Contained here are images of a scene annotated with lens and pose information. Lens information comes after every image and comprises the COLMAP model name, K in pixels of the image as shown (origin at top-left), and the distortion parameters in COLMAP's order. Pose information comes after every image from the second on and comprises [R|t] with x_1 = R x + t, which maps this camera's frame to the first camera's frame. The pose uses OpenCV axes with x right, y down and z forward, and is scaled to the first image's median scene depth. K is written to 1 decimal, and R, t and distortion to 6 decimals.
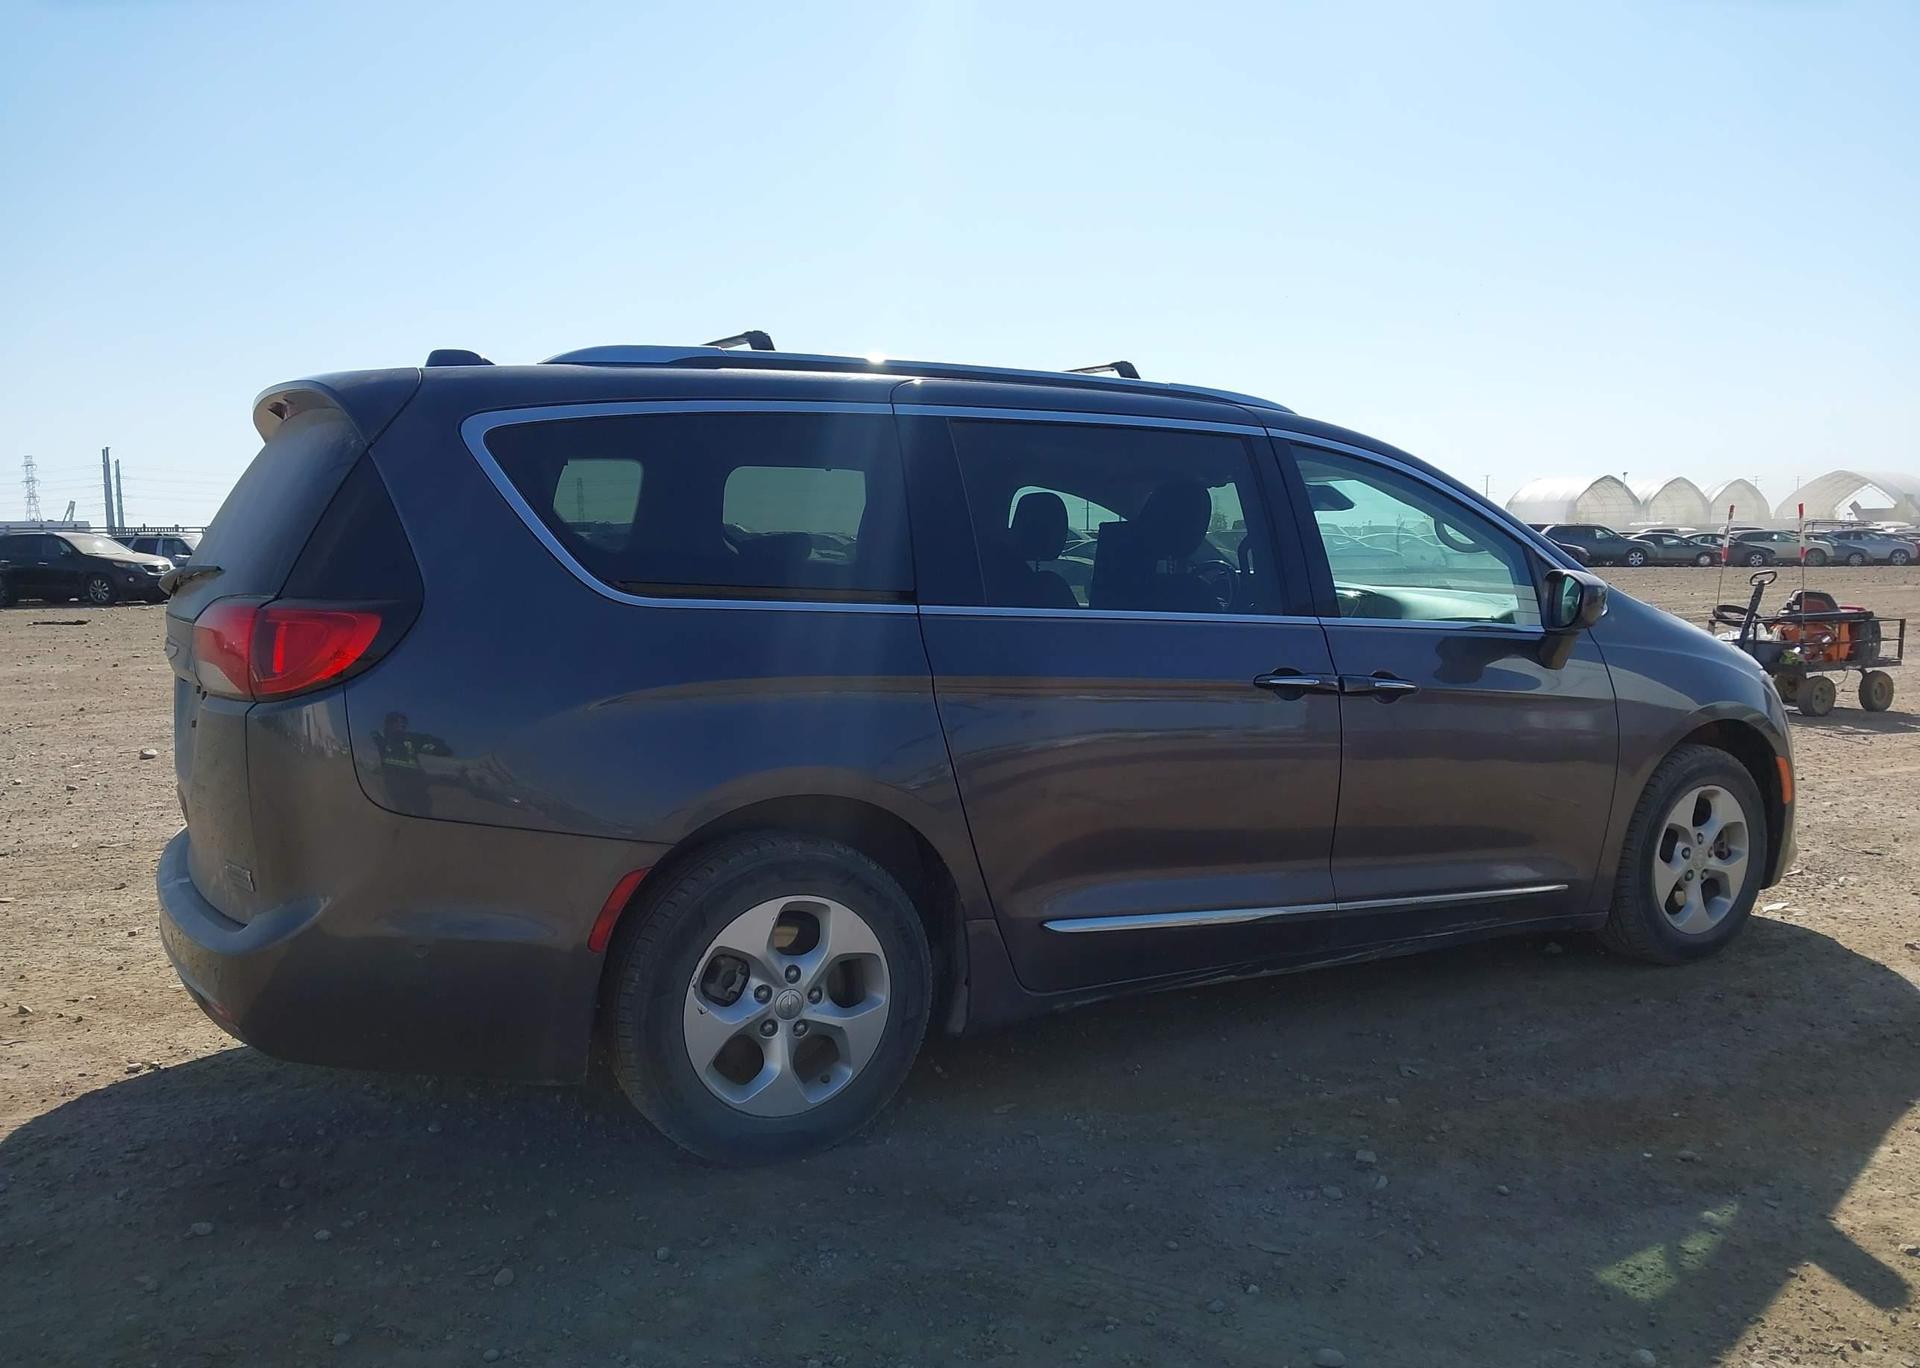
lens RADIAL K [[1540.0, 0, 970.0], [0, 1540.0, 678.2], [0, 0, 1]] dist [0.066062, -0.103674]
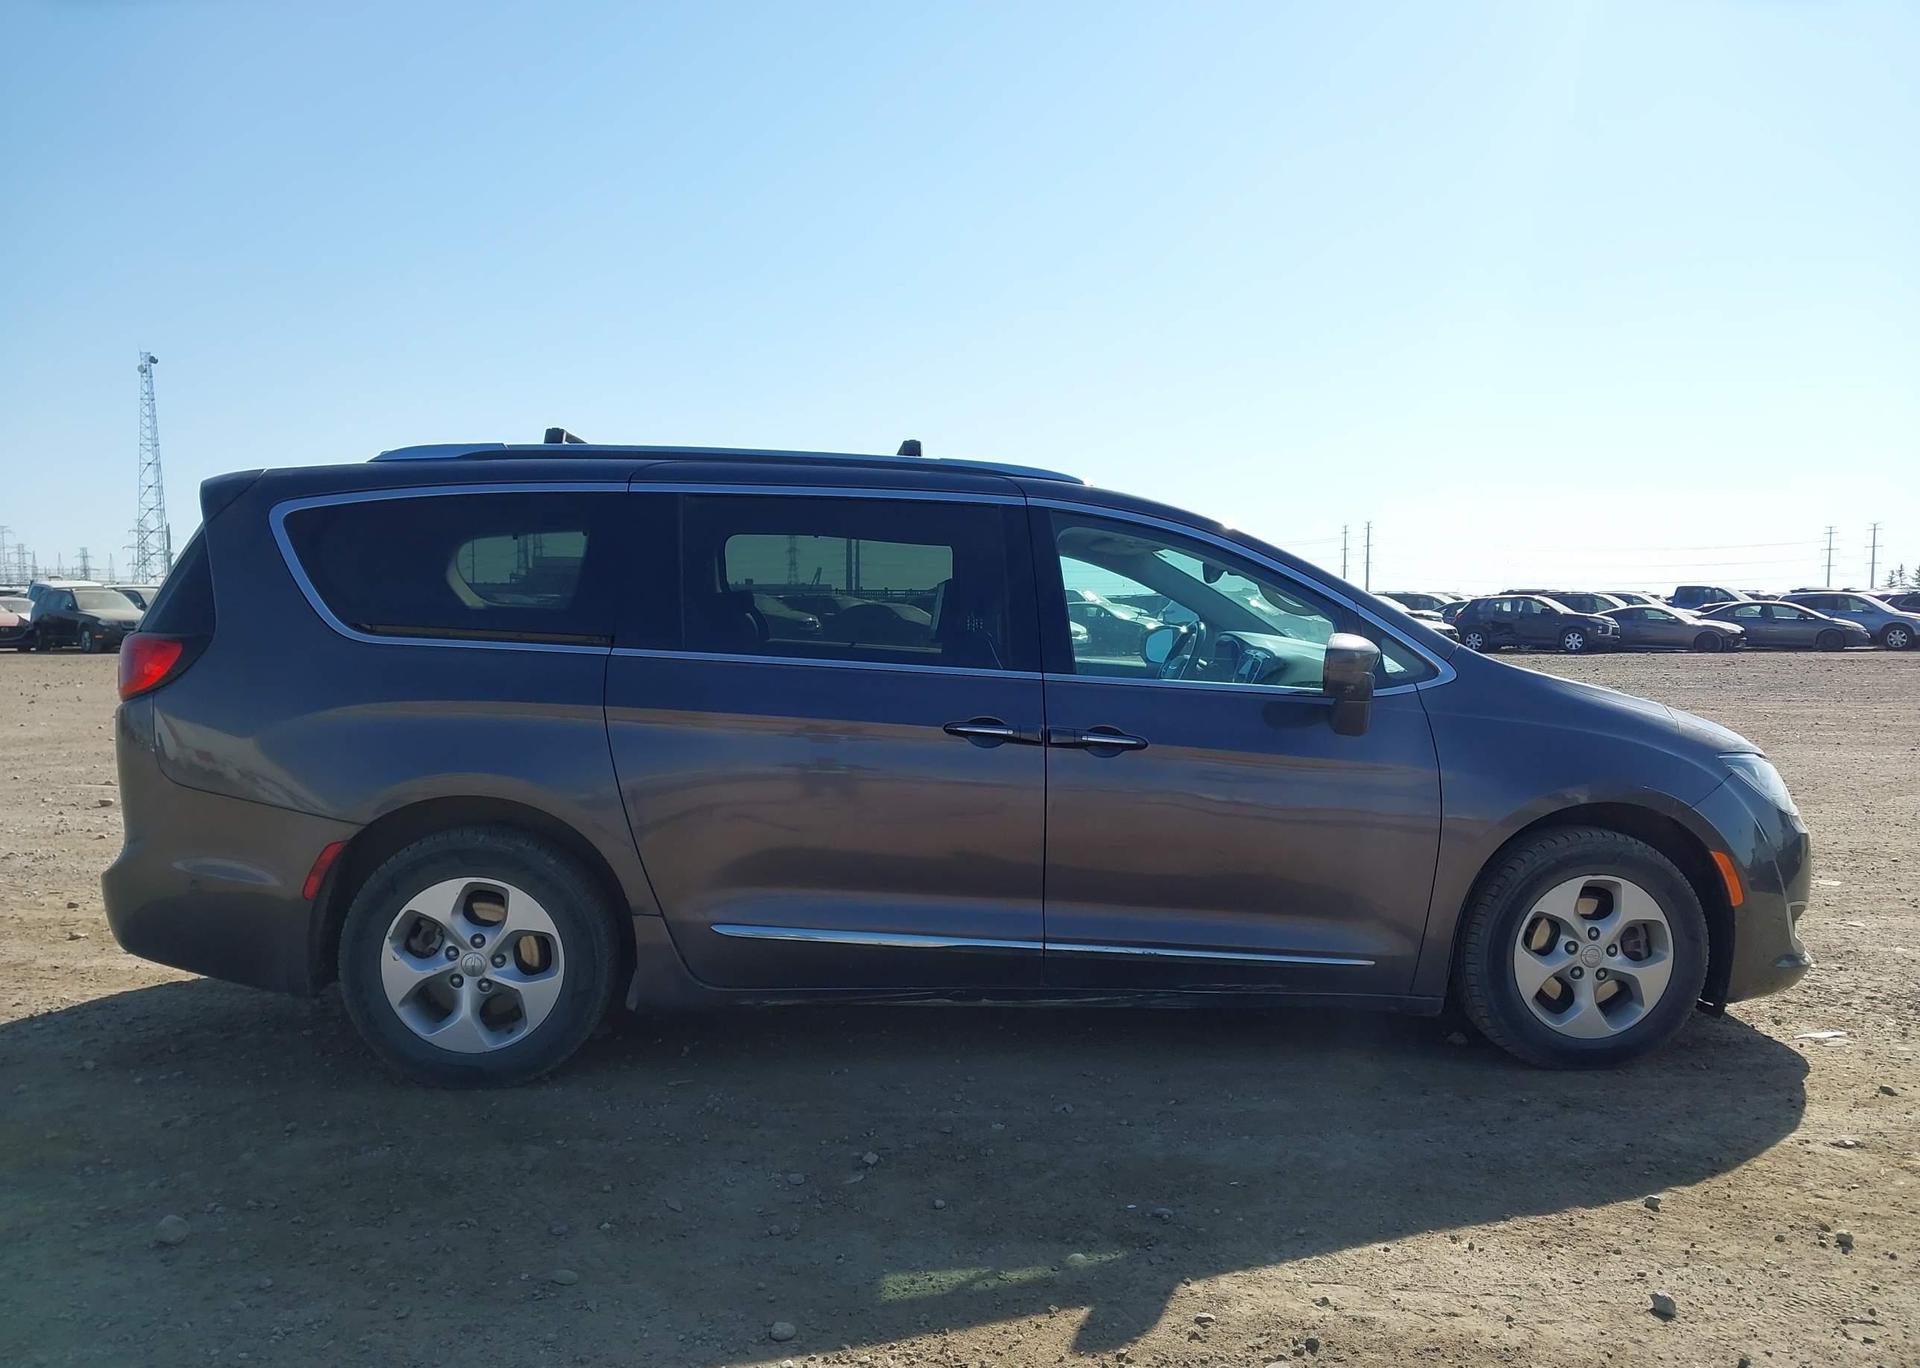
lens RADIAL K [[1540.0, 0, 984.8], [0, 1540.0, 650.2], [0, 0, 1]] dist [0.066062, -0.103674]
pose [[0.910922, 0.025379, -0.411798, 0.745367], [-0.049507, 0.997618, -0.048030, -0.002130], [0.409598, 0.064138, 0.910009, 0.013386]]
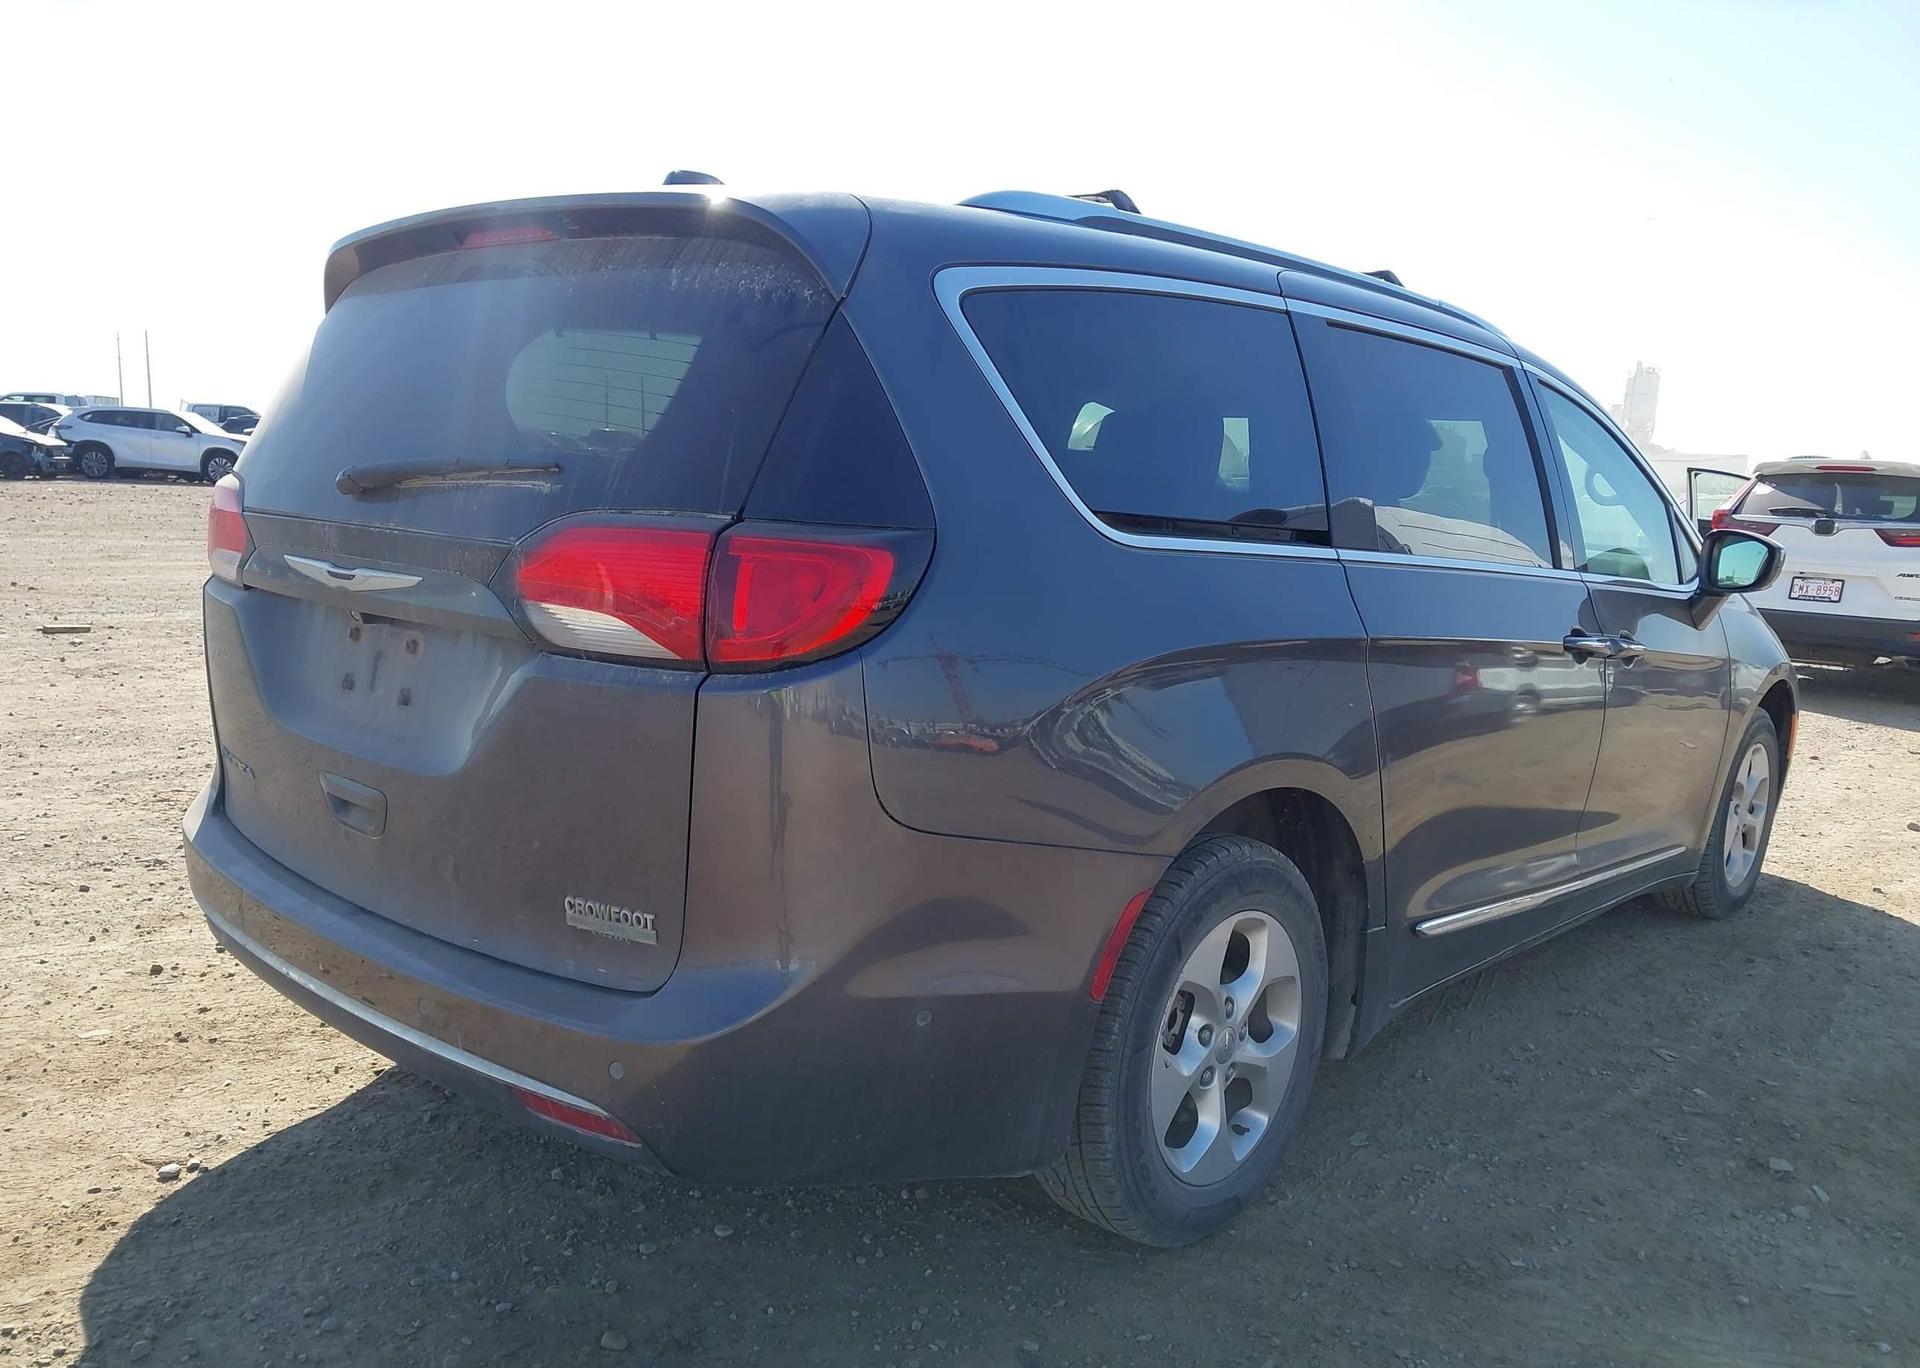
lens RADIAL K [[1540.0, 0, 952.4], [0, 1540.0, 708.2], [0, 0, 1]] dist [0.066062, -0.103674]
pose [[0.951531, 0.000097, 0.307552, -0.486120], [-0.021433, 0.997590, 0.065997, -0.013700], [-0.306804, -0.069390, 0.949240, 0.282189]]
